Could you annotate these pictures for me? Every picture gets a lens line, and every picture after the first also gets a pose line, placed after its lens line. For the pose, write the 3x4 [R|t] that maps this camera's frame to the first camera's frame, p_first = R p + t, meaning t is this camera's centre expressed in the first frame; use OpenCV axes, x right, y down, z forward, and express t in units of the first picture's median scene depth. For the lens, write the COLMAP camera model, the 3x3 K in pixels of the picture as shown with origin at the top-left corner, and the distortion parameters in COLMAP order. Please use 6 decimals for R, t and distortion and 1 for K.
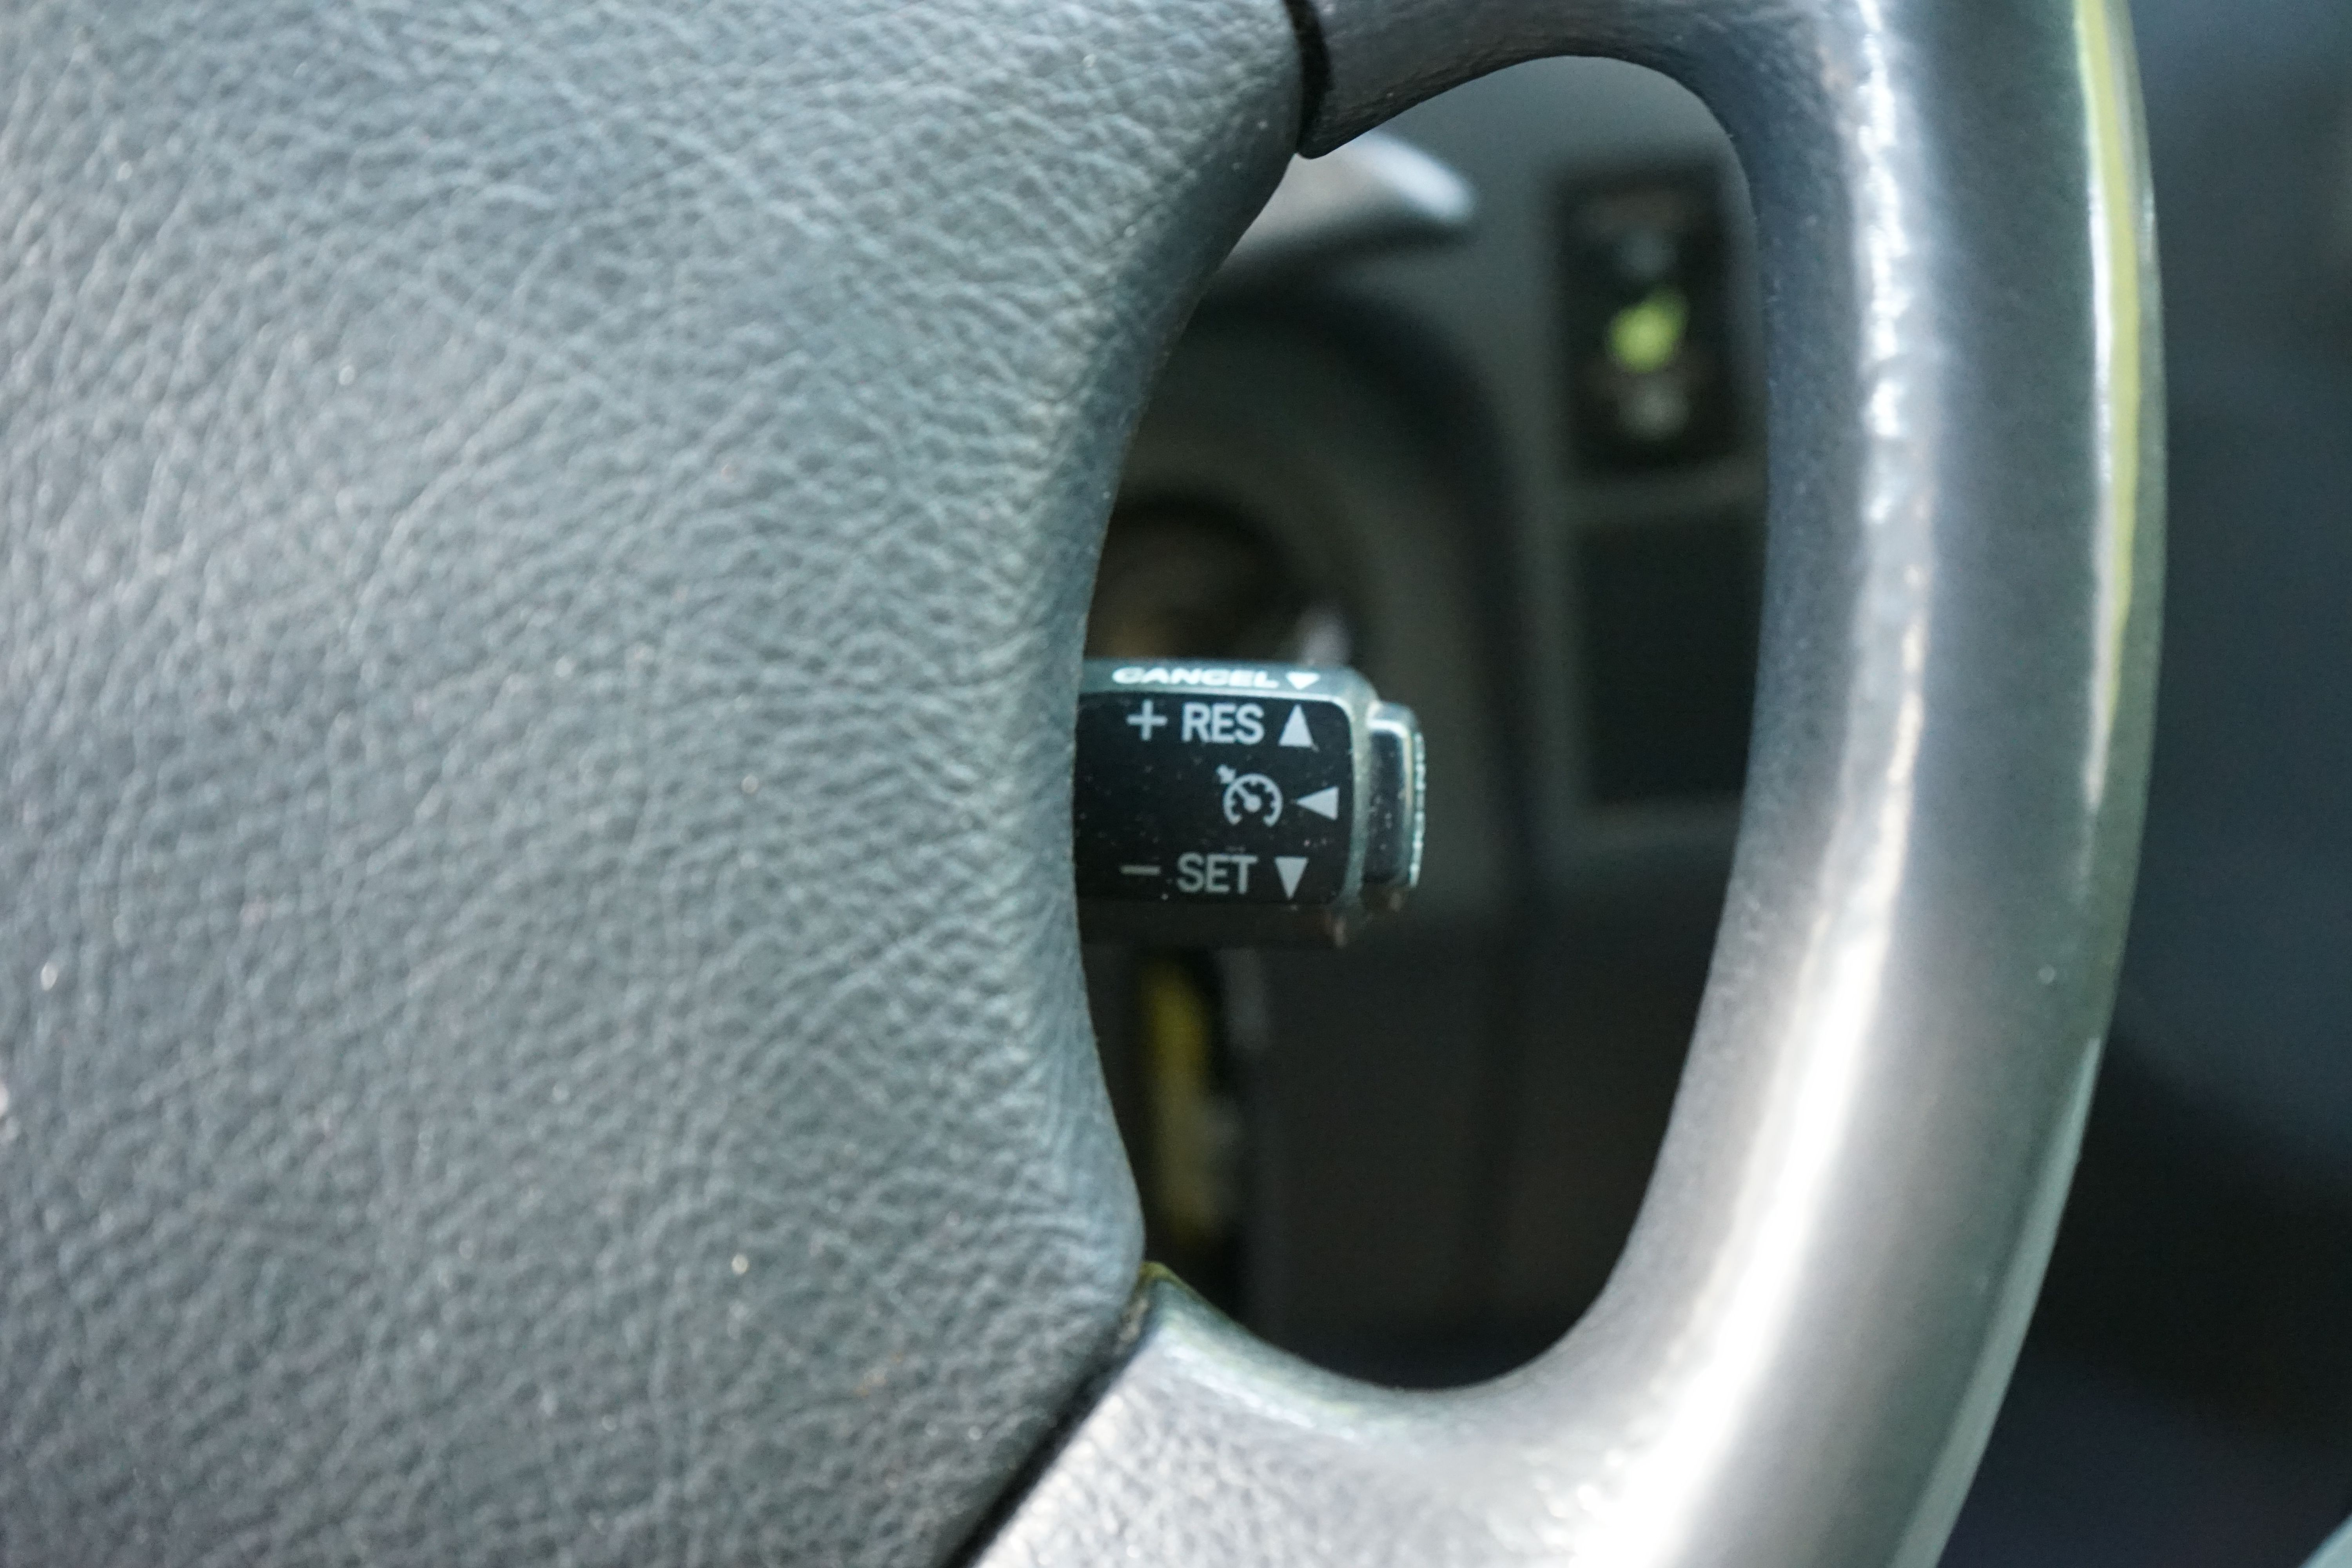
lens RADIAL K [[3687.7, 0, 1176.0], [0, 3687.7, 785.3], [0, 0, 1]] dist [-0.067279, 0.000000]
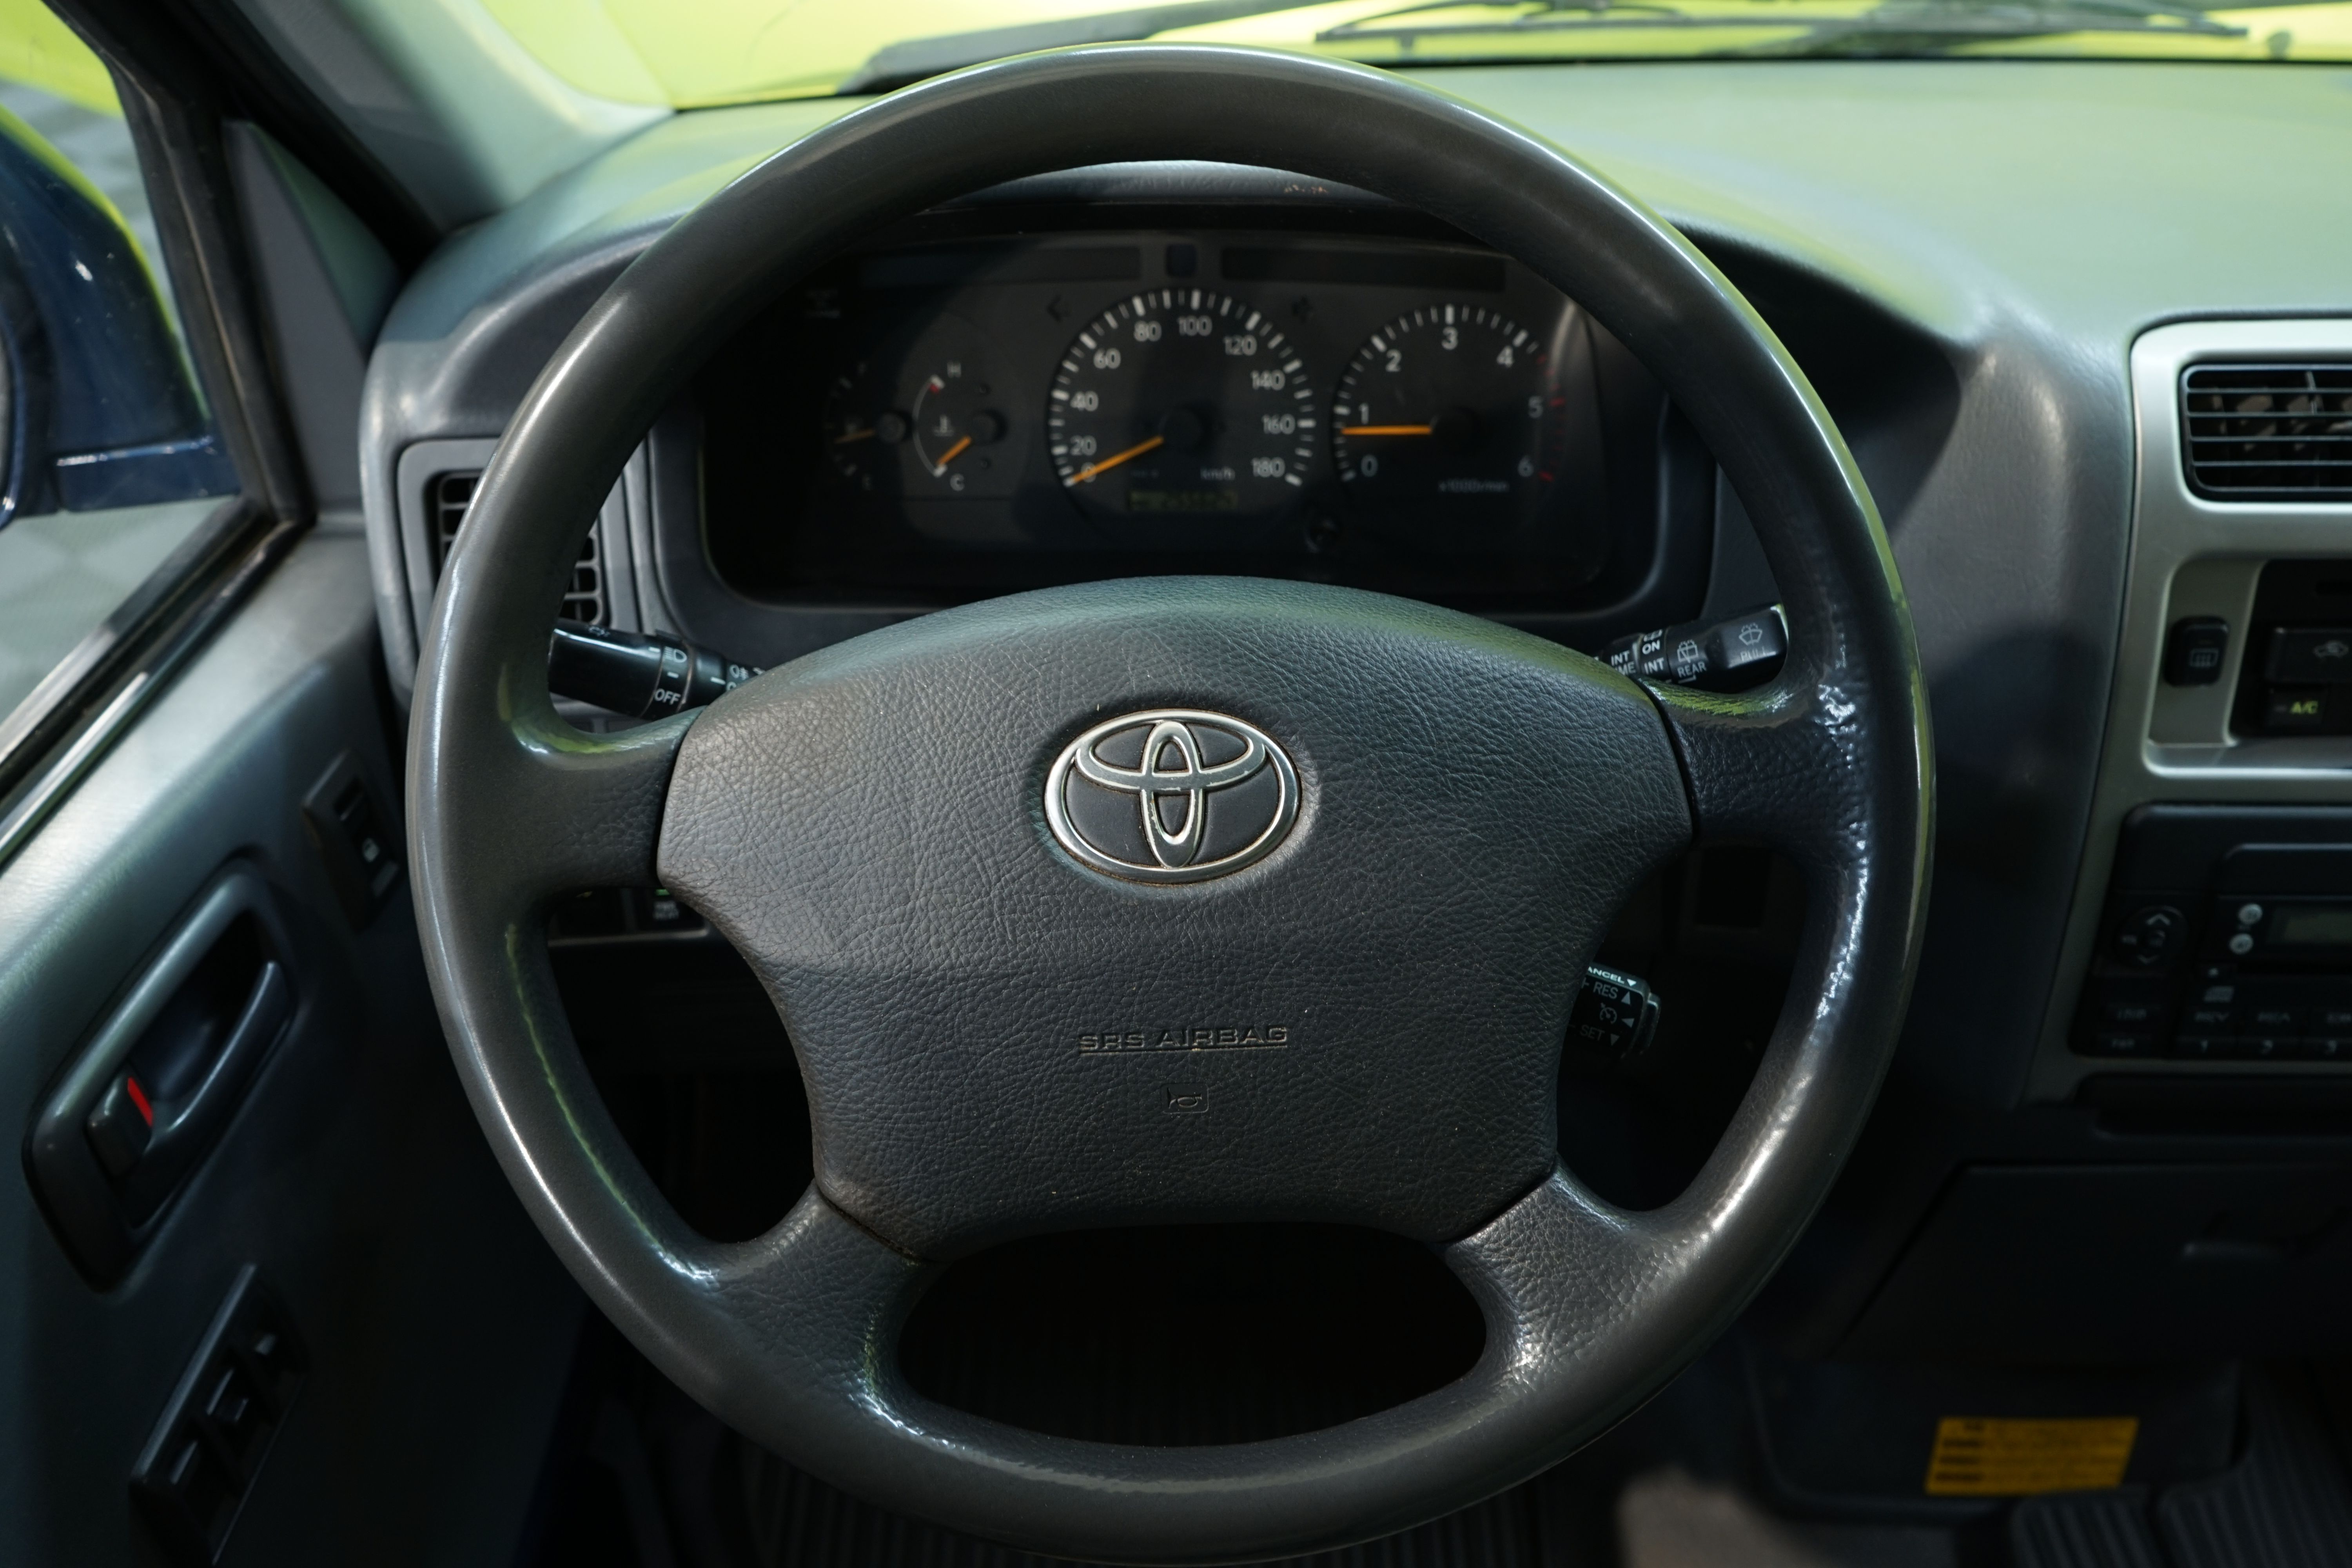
lens RADIAL K [[1895.2, 0, 1178.4], [0, 1895.2, 781.2], [0, 0, 1]] dist [-0.002174, 0.000119]
pose [[0.958924, 0.263003, -0.106271, -0.278059], [-0.257177, 0.964143, 0.065486, -0.261250], [0.119684, -0.035466, 0.992178, -0.915543]]
